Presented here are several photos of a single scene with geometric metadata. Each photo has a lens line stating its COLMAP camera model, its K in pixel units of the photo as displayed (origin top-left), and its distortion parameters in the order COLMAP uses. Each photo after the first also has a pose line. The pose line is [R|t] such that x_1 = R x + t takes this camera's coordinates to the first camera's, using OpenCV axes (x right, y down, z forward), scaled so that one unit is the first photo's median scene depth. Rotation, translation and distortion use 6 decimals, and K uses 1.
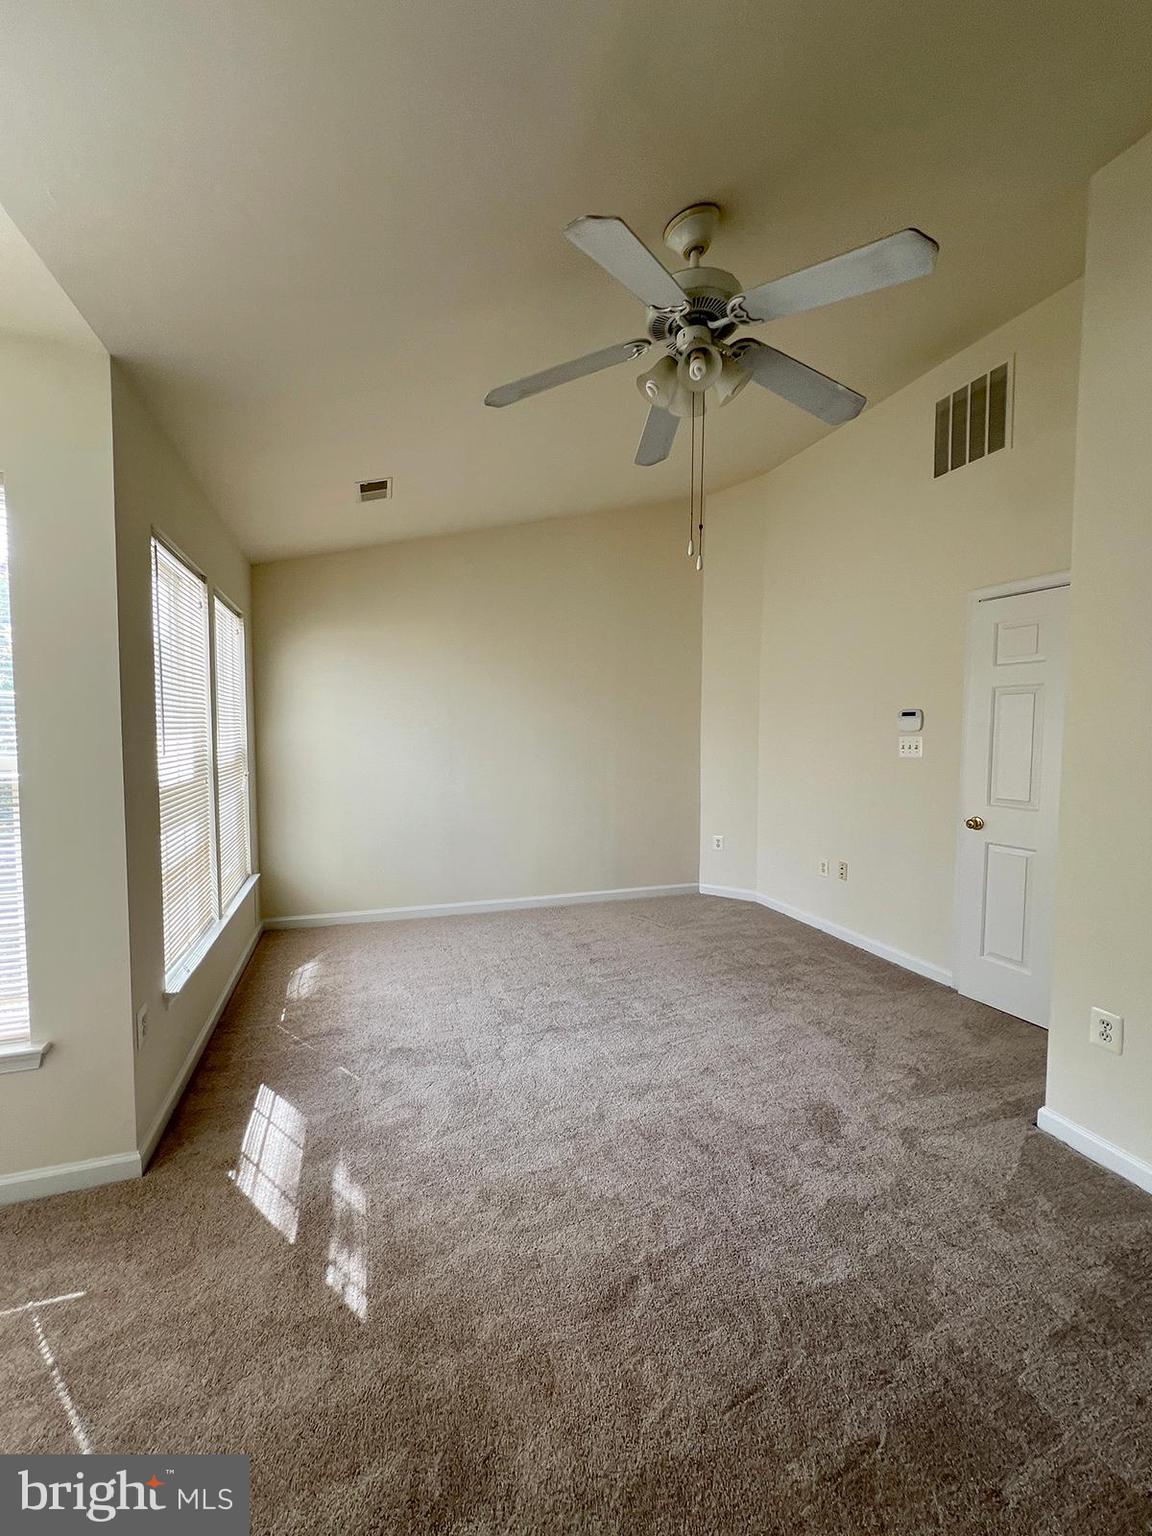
lens RADIAL K [[661.0, 0, 576.0], [0, 661.0, 768.0], [0, 0, 1]] dist [-0.001252, -0.000096]
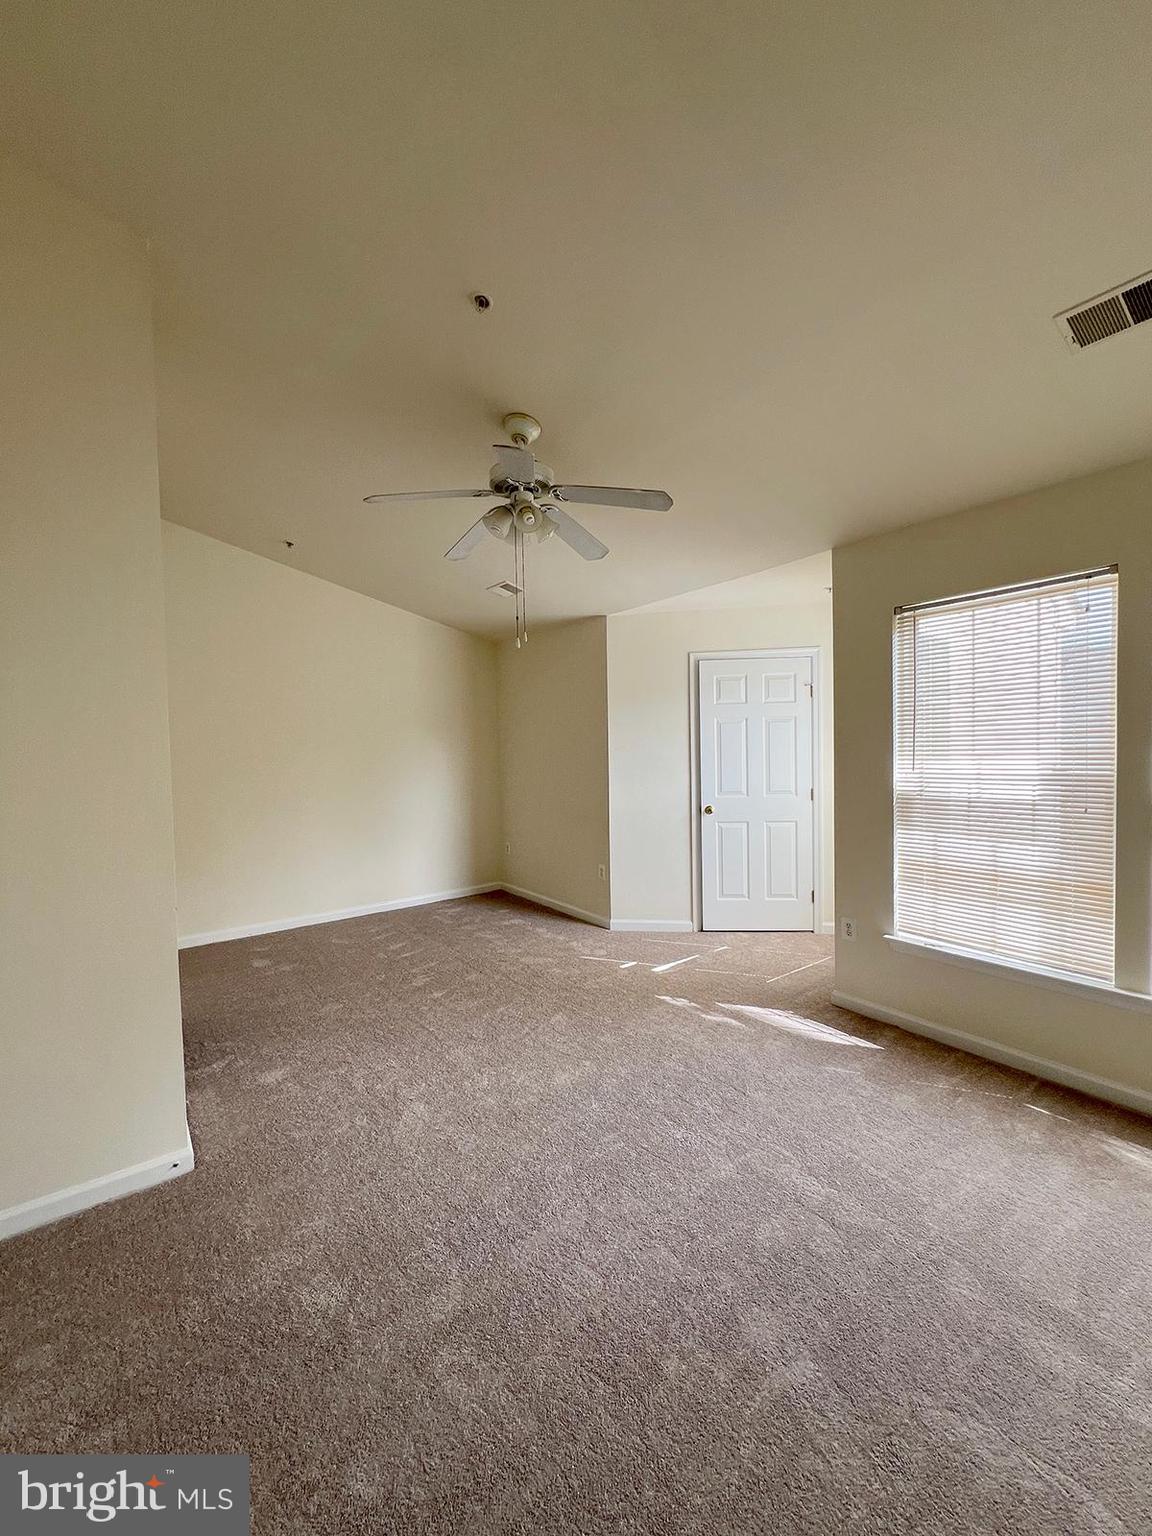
lens RADIAL K [[661.0, 0, 576.0], [0, 661.0, 768.0], [0, 0, 1]] dist [-0.001252, -0.000096]
pose [[-0.961147, 0.019172, -0.275369, 0.452094], [-0.003583, 0.996635, 0.081894, -0.142862], [0.276013, 0.079699, -0.957844, 2.355530]]
